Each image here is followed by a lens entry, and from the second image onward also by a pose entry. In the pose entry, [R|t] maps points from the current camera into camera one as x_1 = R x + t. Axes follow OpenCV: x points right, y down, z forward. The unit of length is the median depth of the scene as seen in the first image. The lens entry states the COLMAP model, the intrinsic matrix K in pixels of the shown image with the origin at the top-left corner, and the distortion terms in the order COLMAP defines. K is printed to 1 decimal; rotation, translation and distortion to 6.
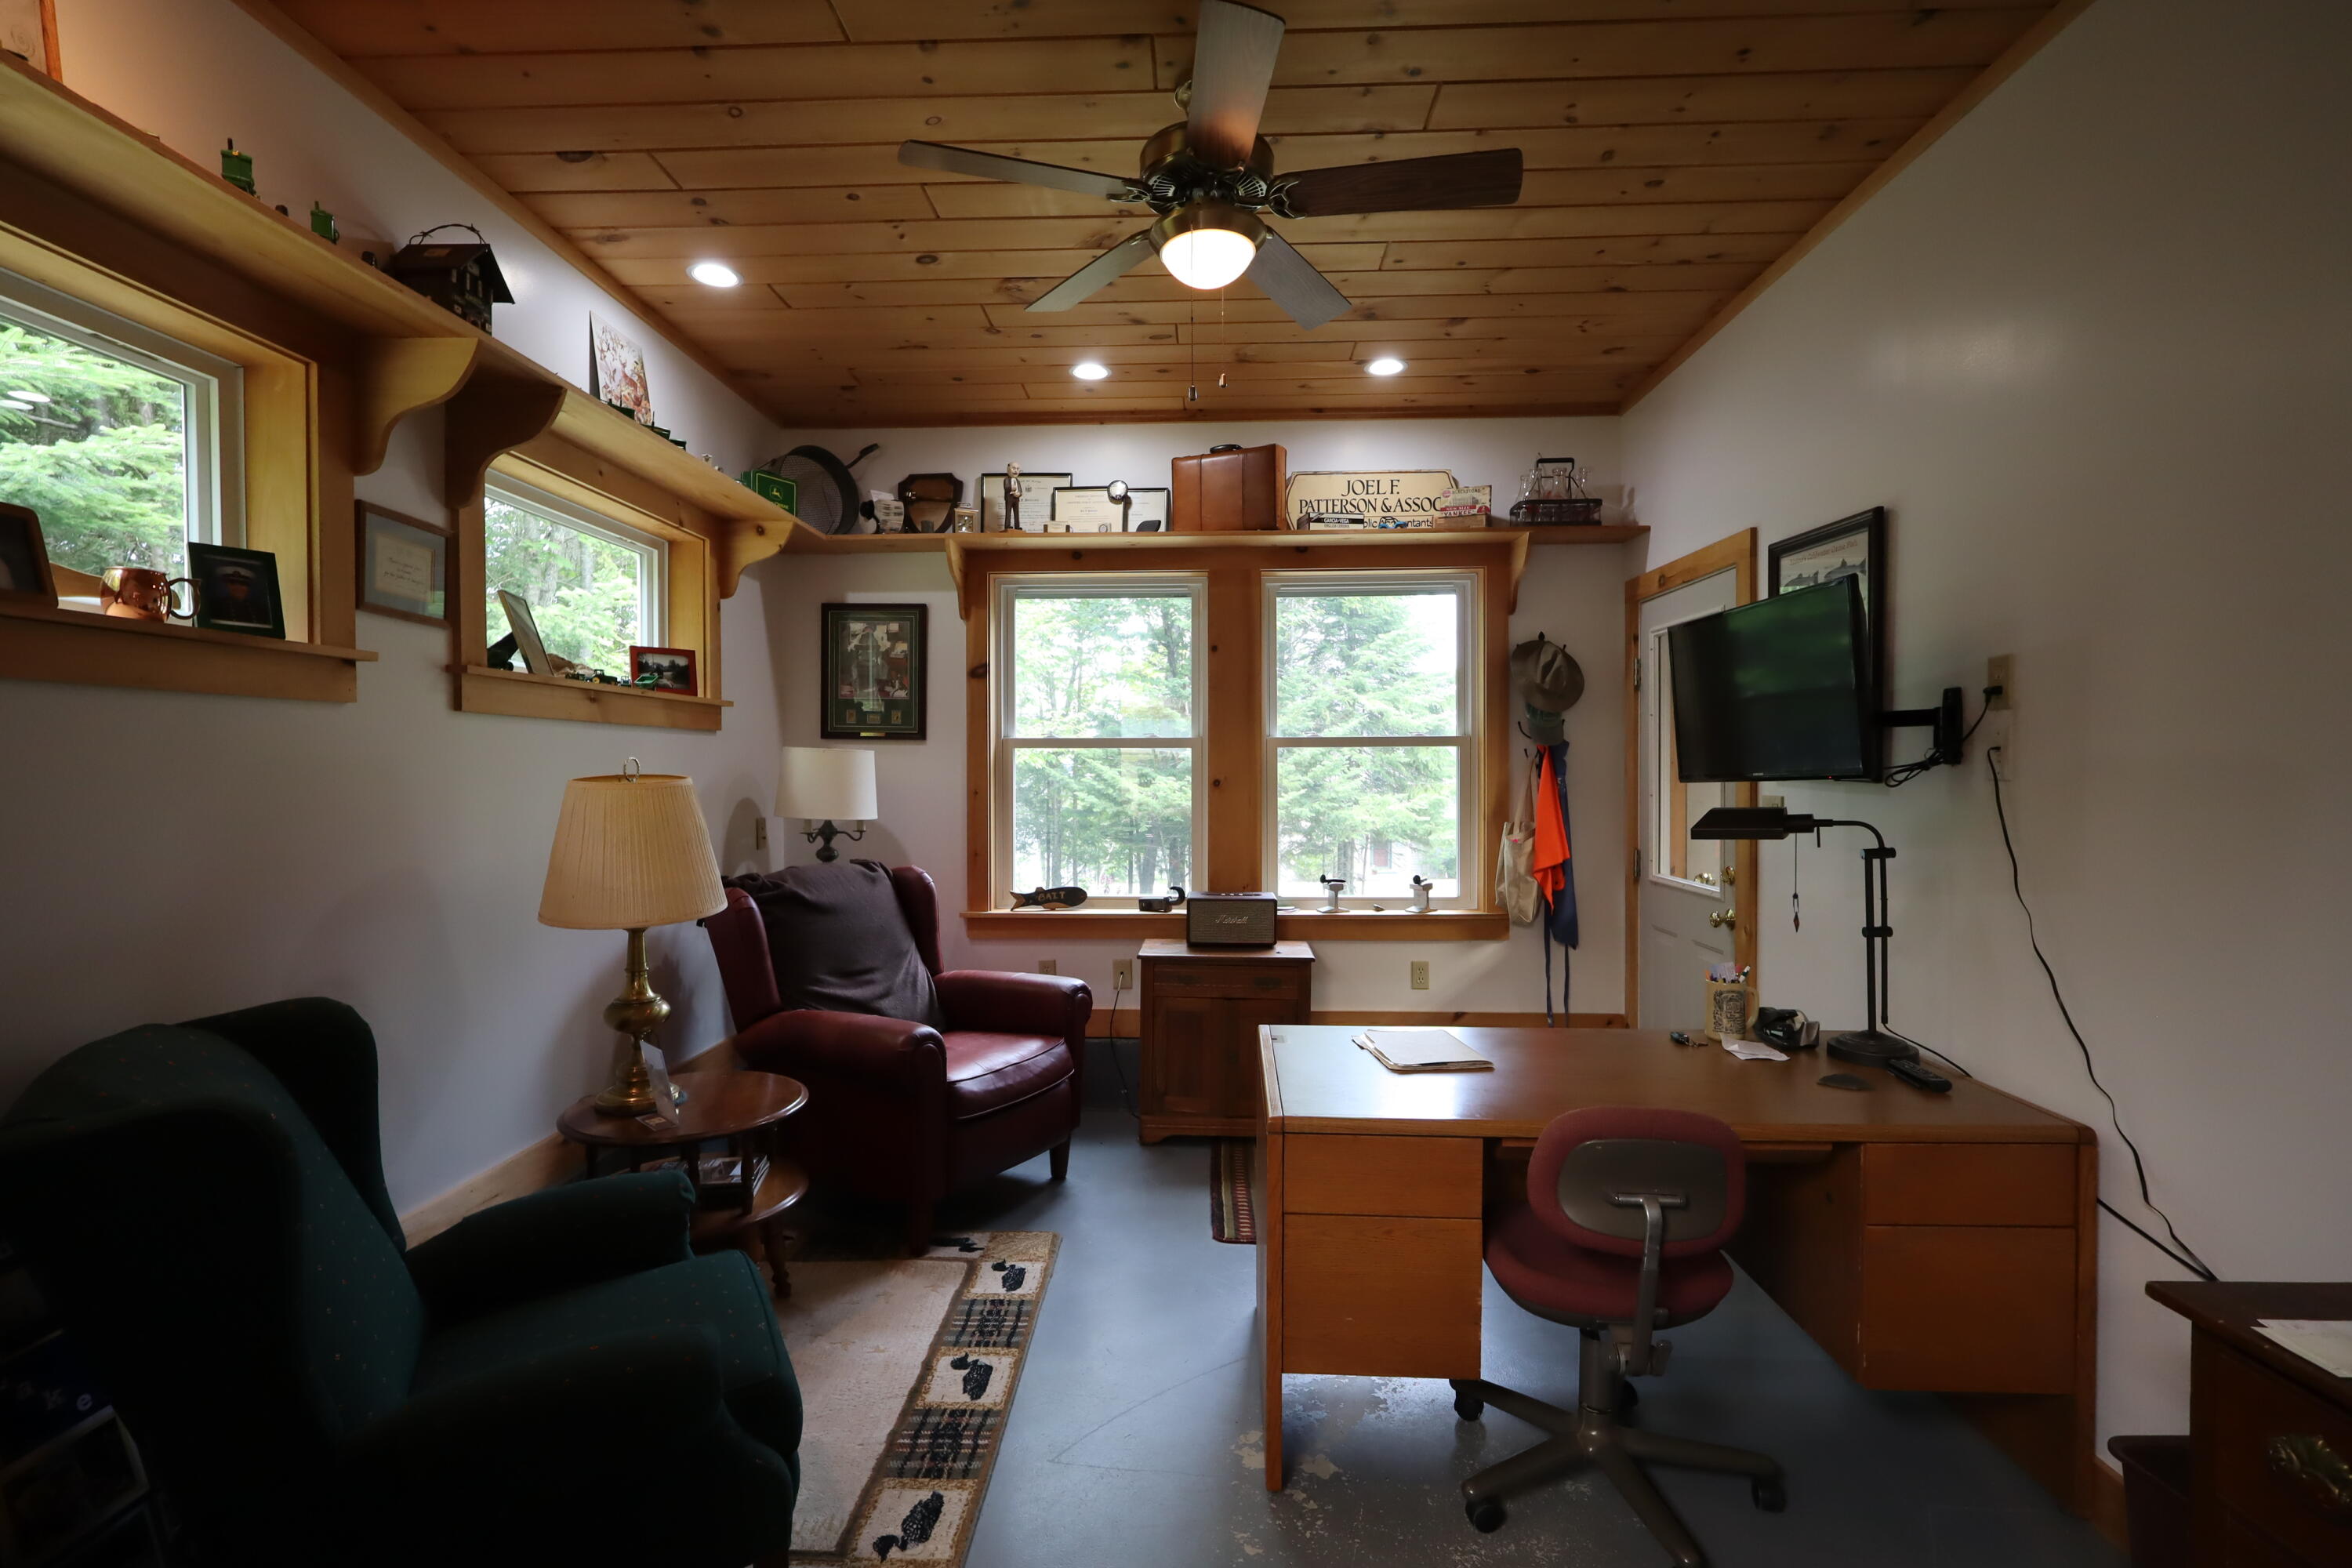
lens RADIAL K [[1092.3, 0, 1173.5], [0, 1092.3, 775.5], [0, 0, 1]] dist [-0.004900, -0.000220]
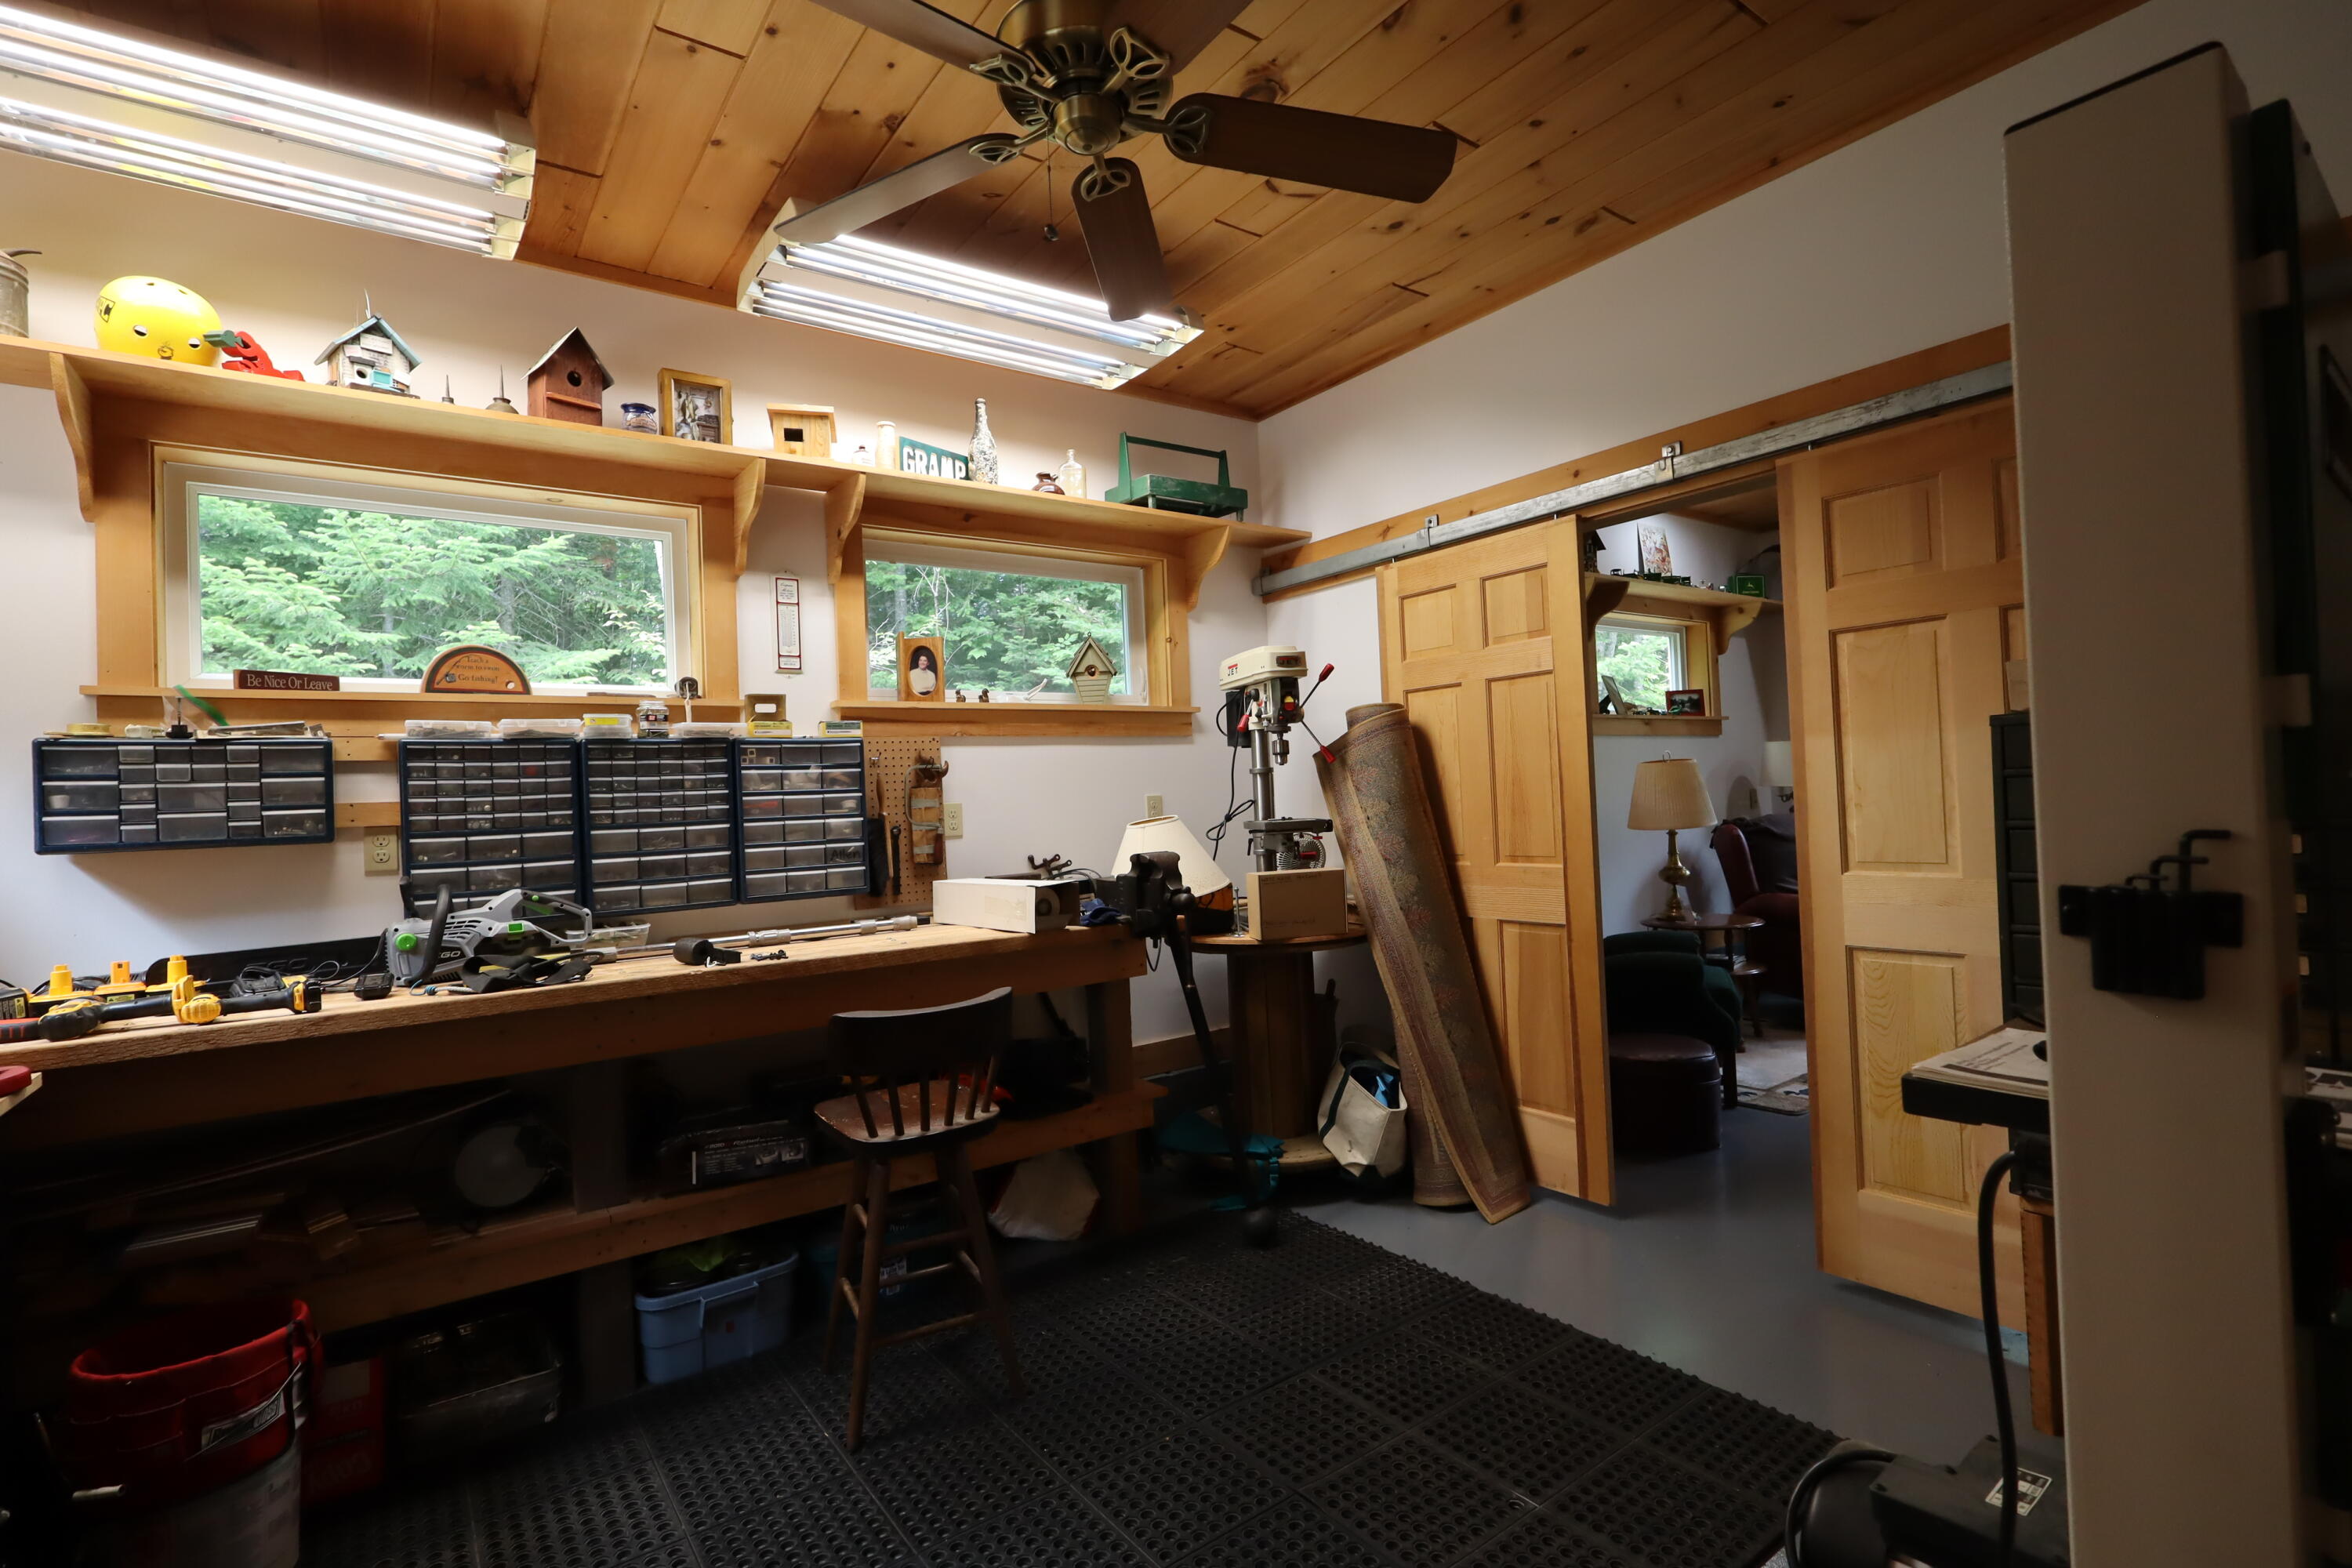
lens RADIAL K [[1092.3, 0, 1168.8], [0, 1092.3, 777.3], [0, 0, 1]] dist [-0.004900, -0.000220]
pose [[0.620651, -0.036864, -0.783220, 0.408142], [0.034104, 0.999218, -0.020005, 0.031591], [0.783345, -0.014294, 0.621423, -0.782943]]
